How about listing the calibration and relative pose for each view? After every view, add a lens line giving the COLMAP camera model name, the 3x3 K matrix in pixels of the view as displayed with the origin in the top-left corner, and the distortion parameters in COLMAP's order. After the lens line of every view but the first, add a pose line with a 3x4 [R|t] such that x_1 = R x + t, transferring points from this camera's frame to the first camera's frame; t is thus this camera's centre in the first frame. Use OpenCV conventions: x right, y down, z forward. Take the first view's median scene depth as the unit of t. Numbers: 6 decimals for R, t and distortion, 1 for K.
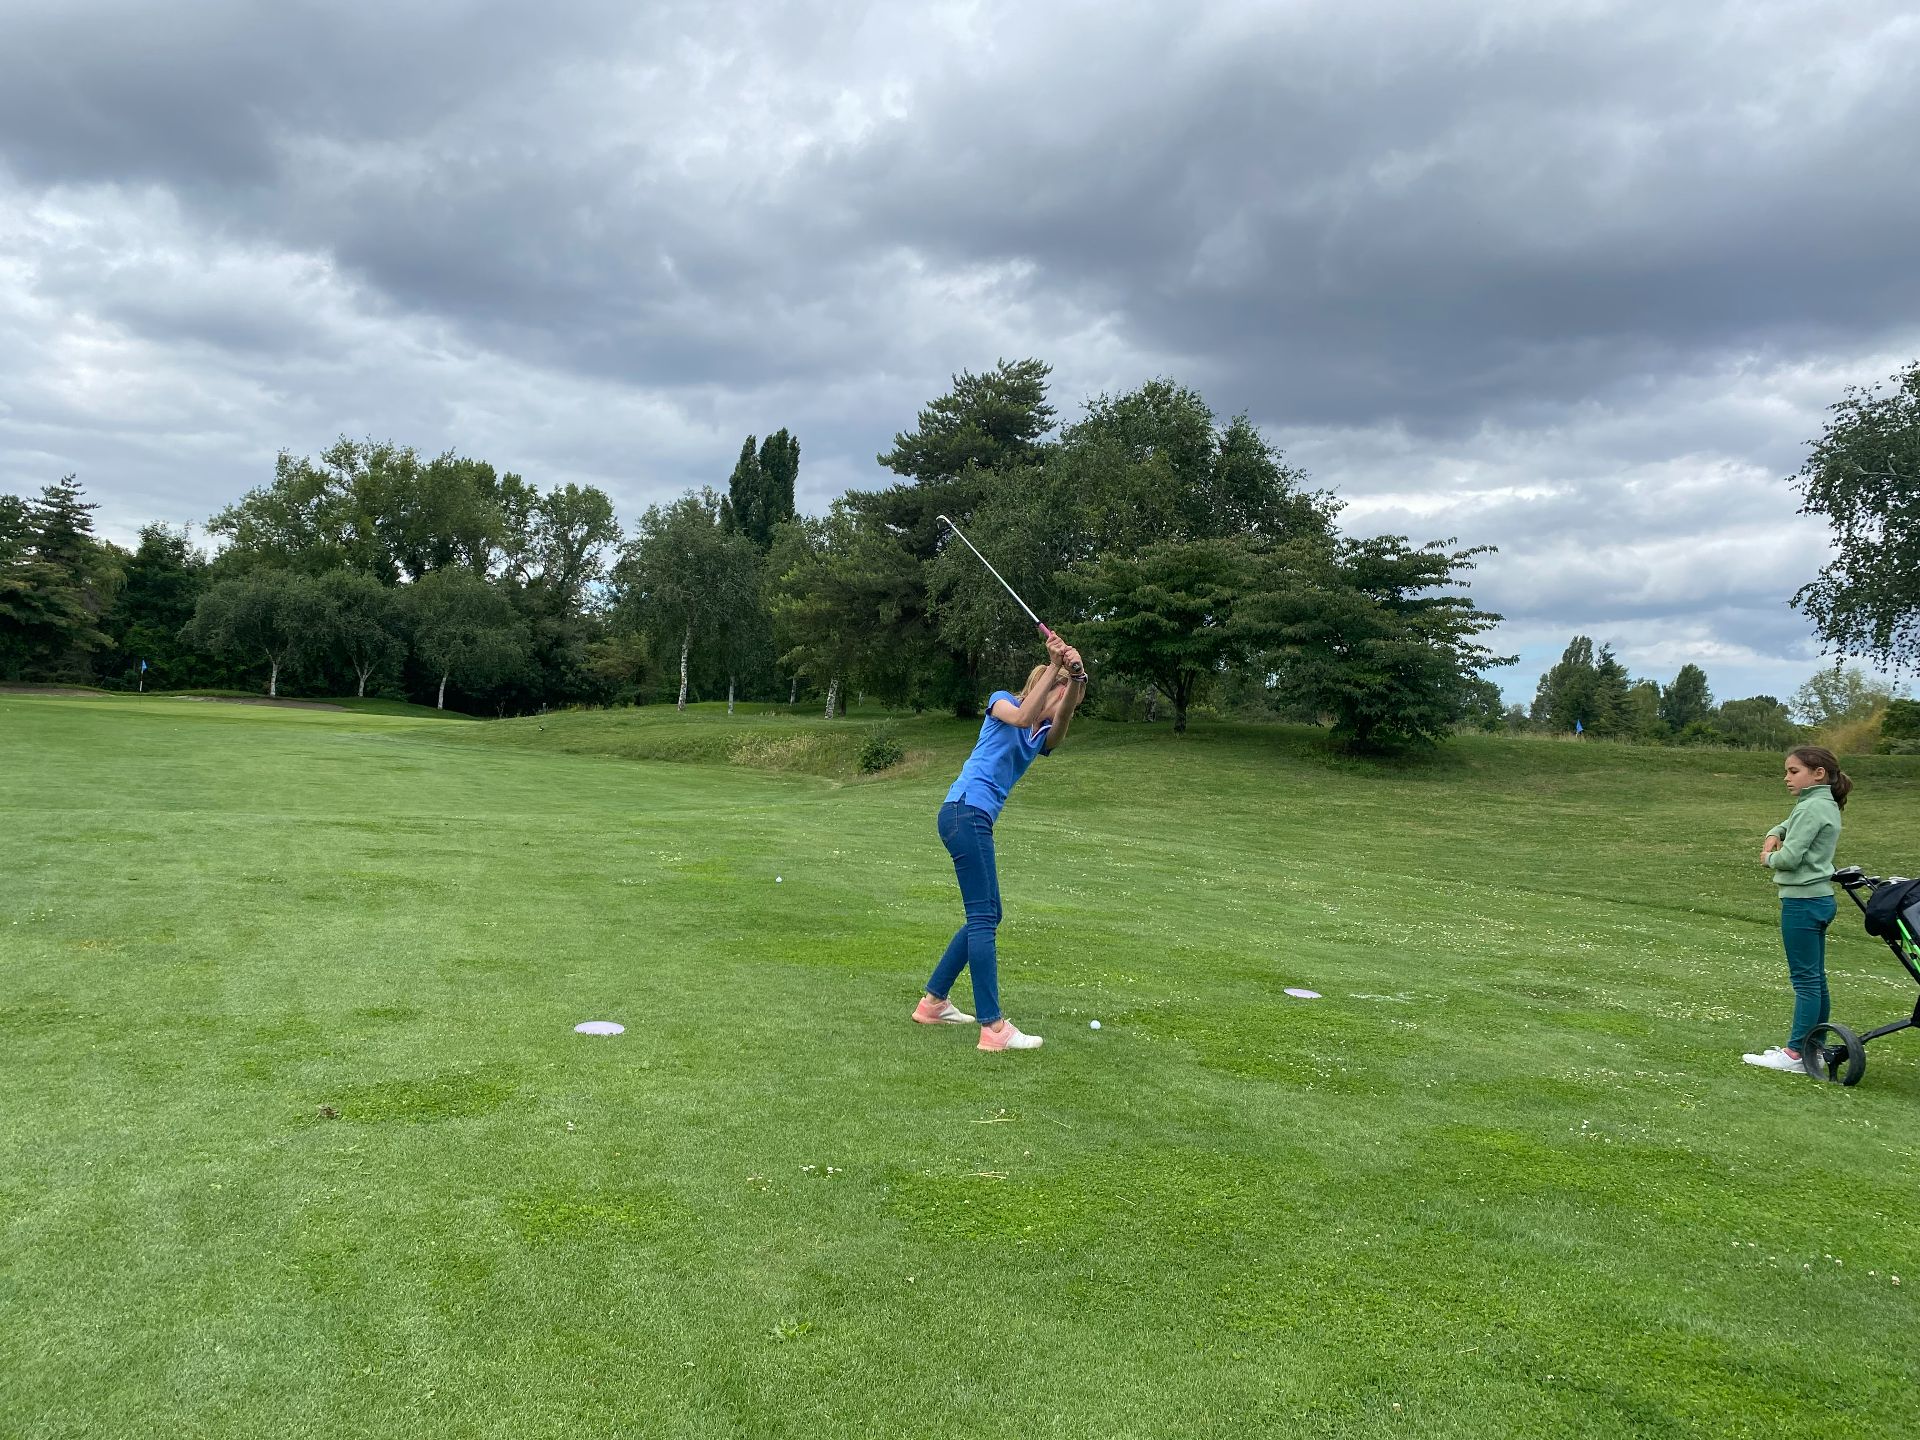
lens RADIAL K [[1414.1, 0, 963.7], [0, 1414.1, 707.0], [0, 0, 1]] dist [-0.089945, 0.084436]
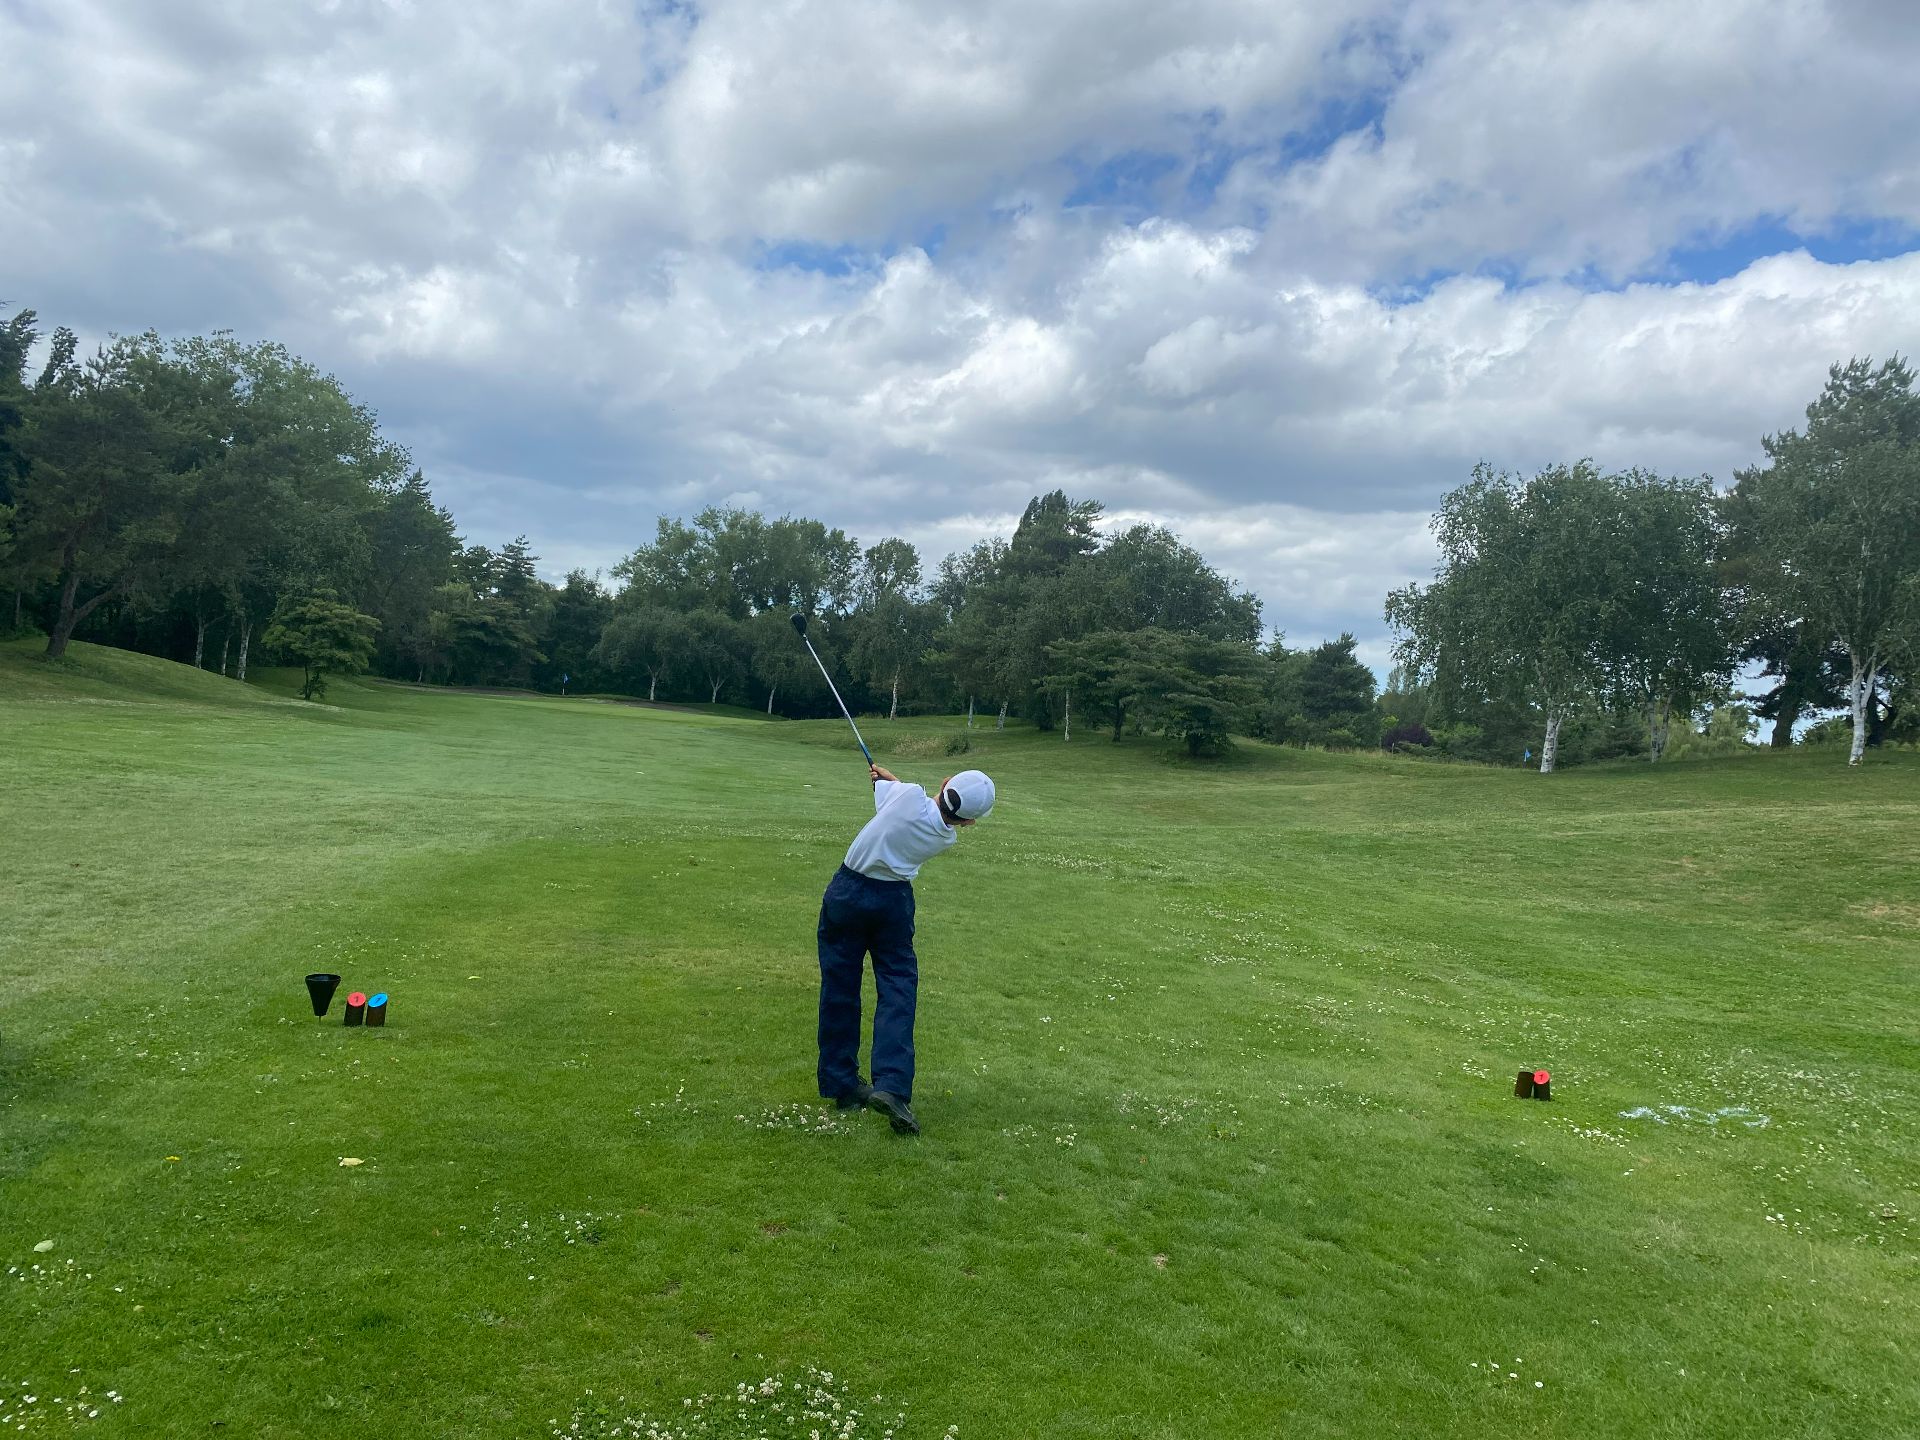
lens RADIAL K [[1459.4, 0, 960.0], [0, 1459.4, 720.0], [0, 0, 1]] dist [0.001415, 0.000123]
pose [[0.963312, 0.032533, -0.266406, 0.161953], [-0.033081, 0.999450, 0.002430, -0.002238], [0.266338, 0.006472, 0.963858, -0.274639]]
